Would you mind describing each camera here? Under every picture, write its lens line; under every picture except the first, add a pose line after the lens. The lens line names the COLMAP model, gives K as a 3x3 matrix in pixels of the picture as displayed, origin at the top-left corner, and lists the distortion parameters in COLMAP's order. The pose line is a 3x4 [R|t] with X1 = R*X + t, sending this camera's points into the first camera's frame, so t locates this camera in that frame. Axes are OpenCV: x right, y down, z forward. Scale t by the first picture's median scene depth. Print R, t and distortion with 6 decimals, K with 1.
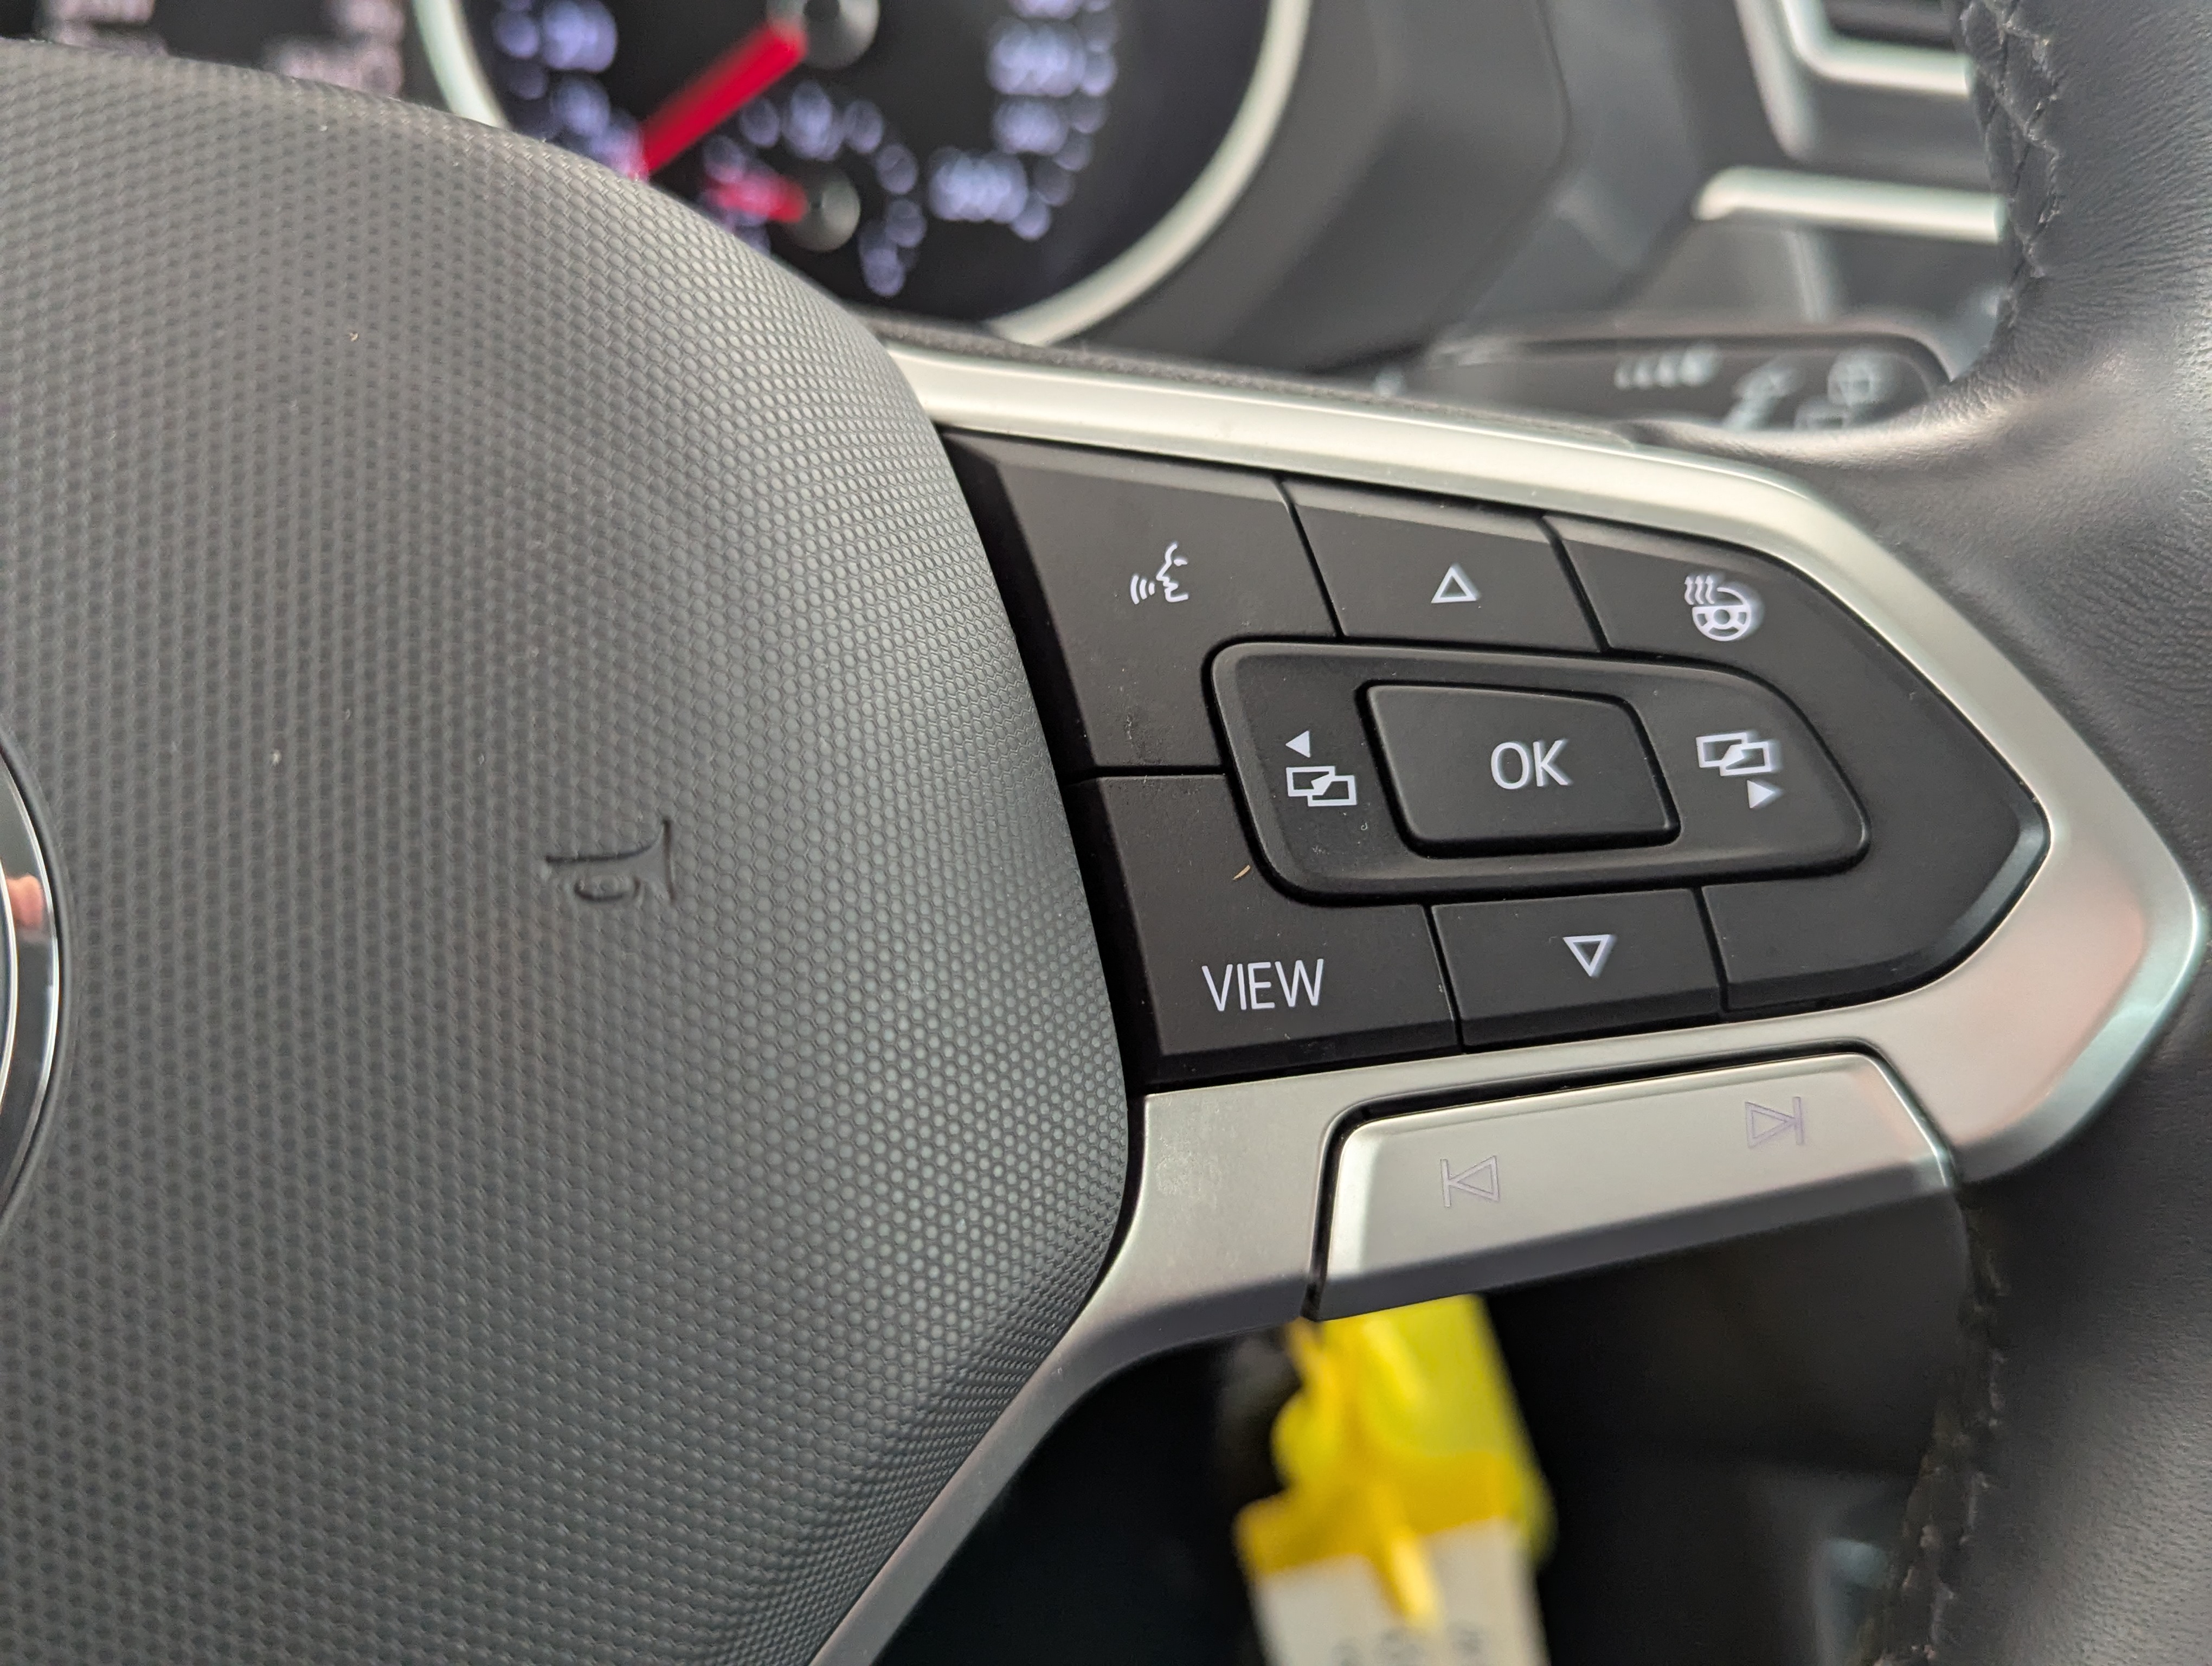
lens RADIAL K [[2119.7, 0, 1106.0], [0, 2119.7, 833.0], [0, 0, 1]] dist [0.008360, 0.001710]
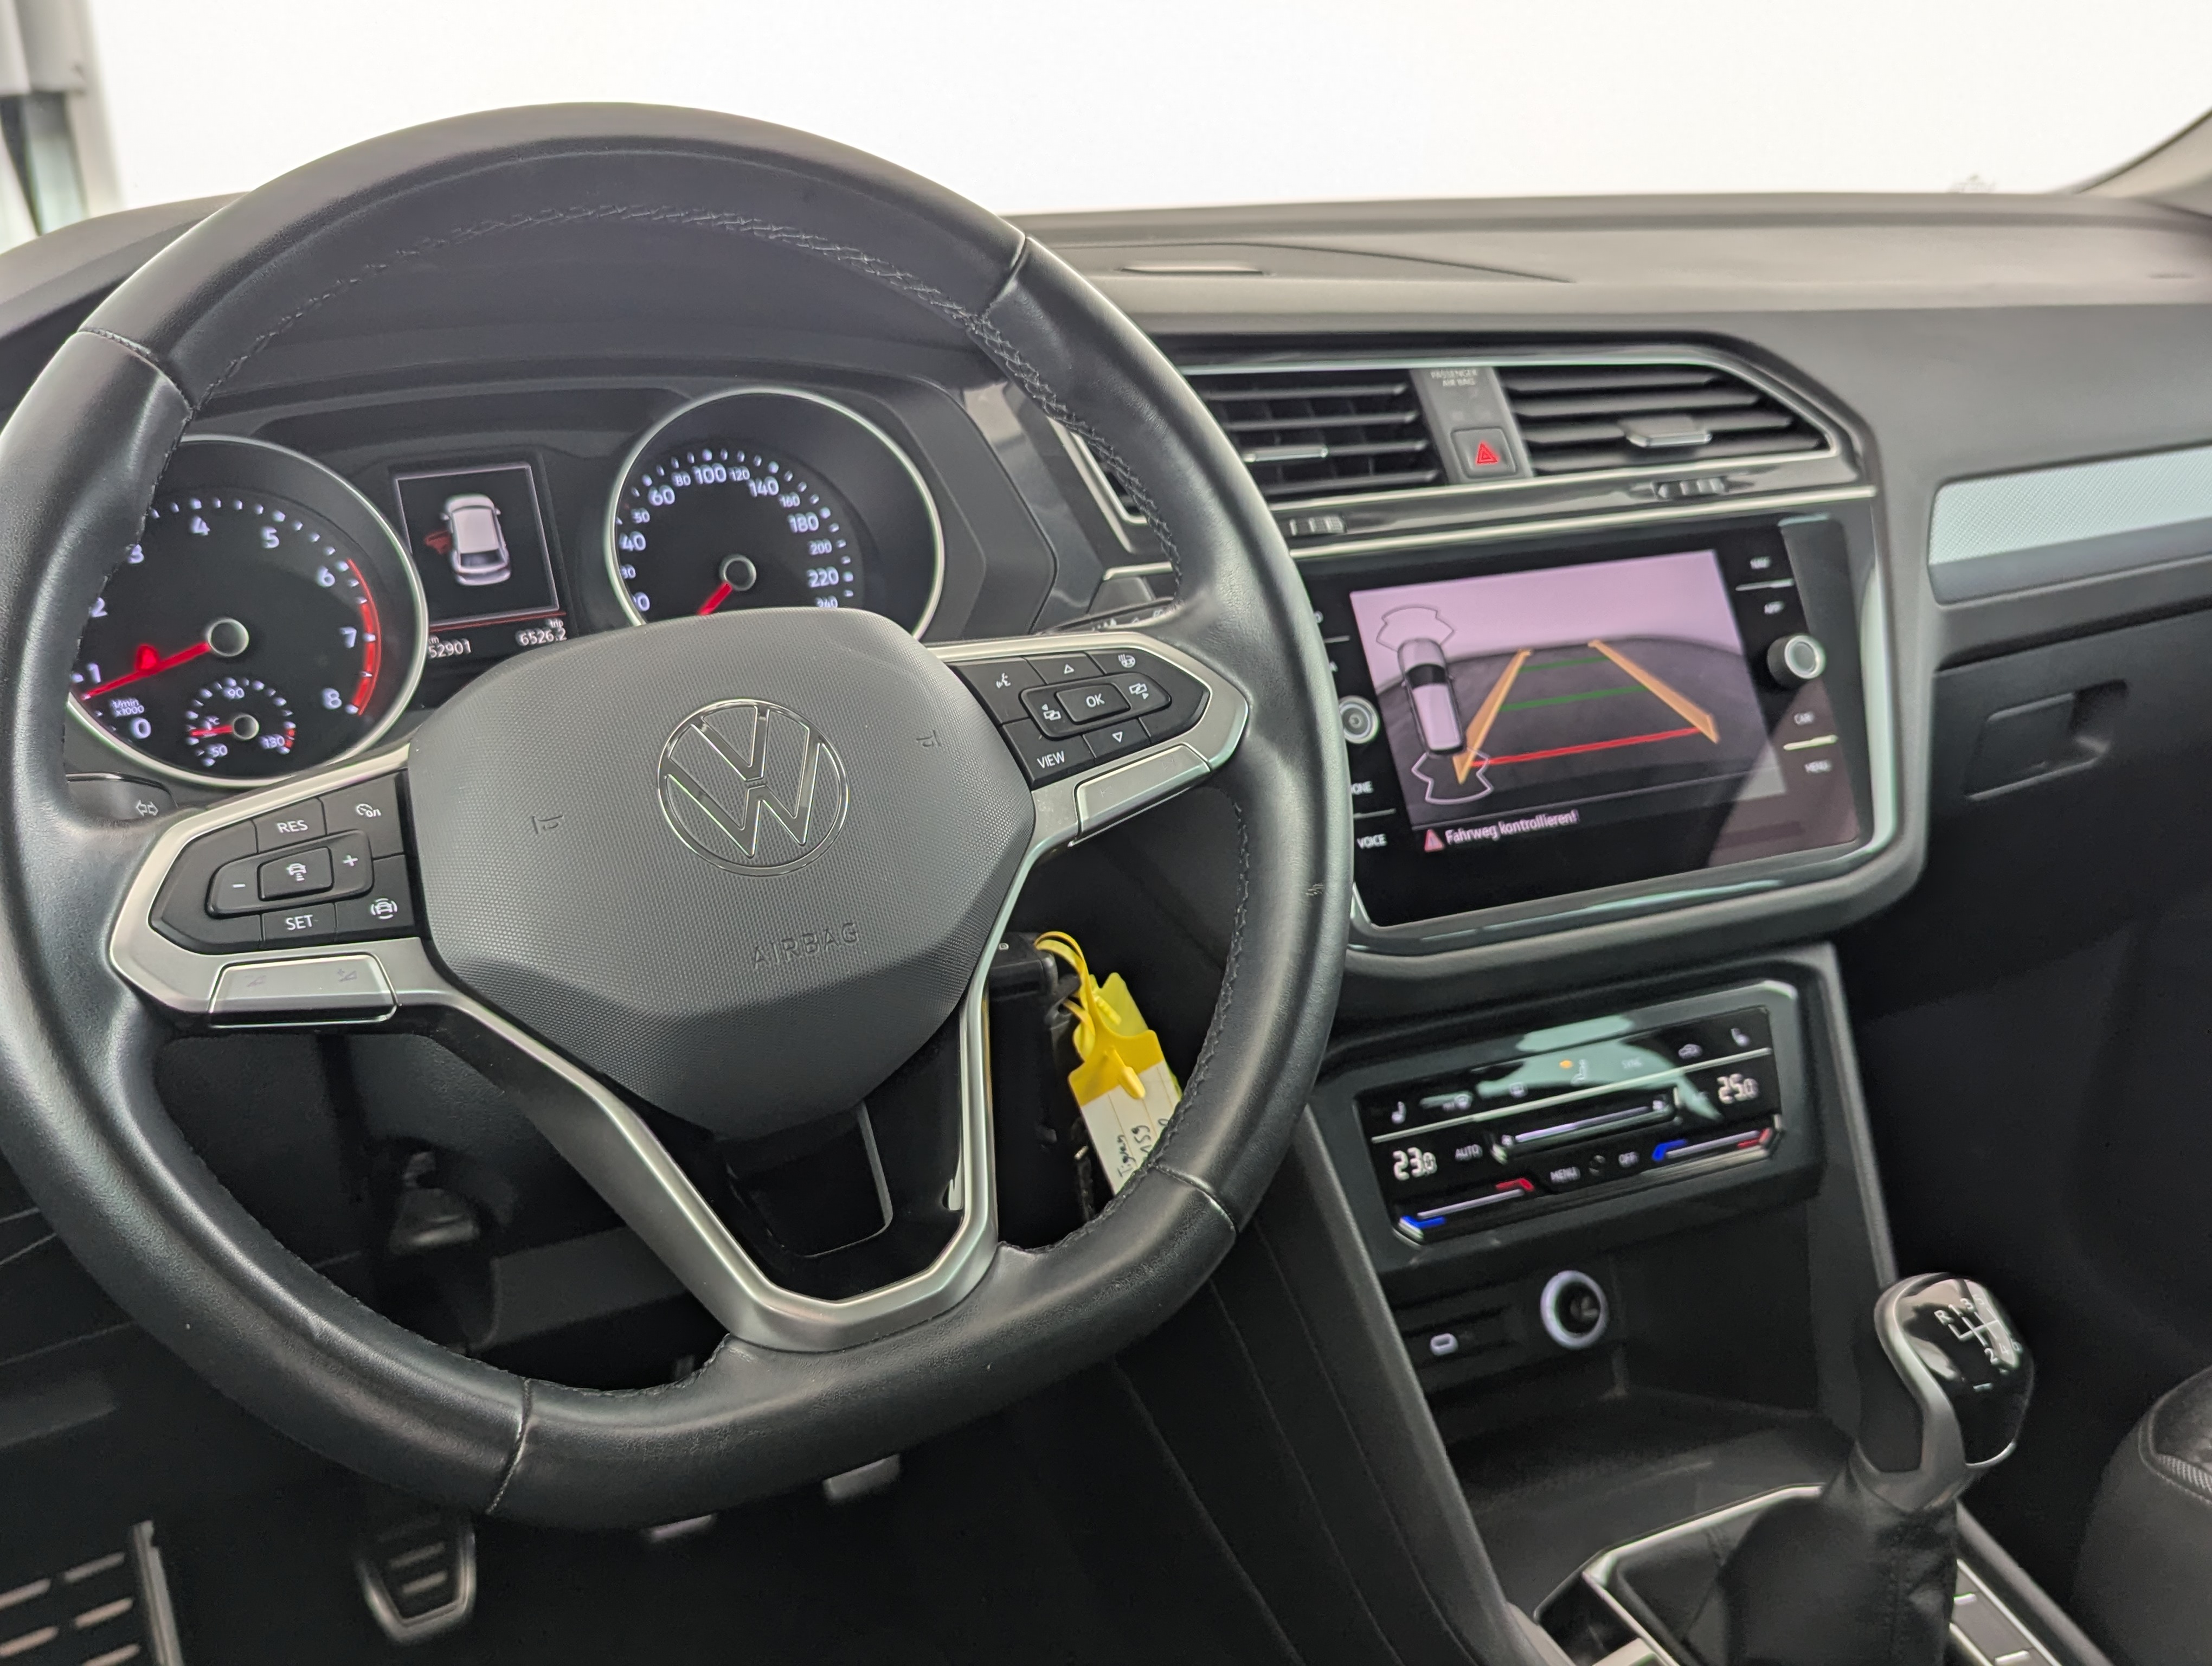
lens RADIAL K [[1933.4, 0, 1049.4], [0, 1933.4, 844.1], [0, 0, 1]] dist [0.087040, -0.174892]
pose [[0.954021, -0.223412, 0.199826, -0.751901], [0.256543, 0.953384, -0.158888, 0.854397], [-0.155013, 0.202846, 0.966863, -2.784363]]
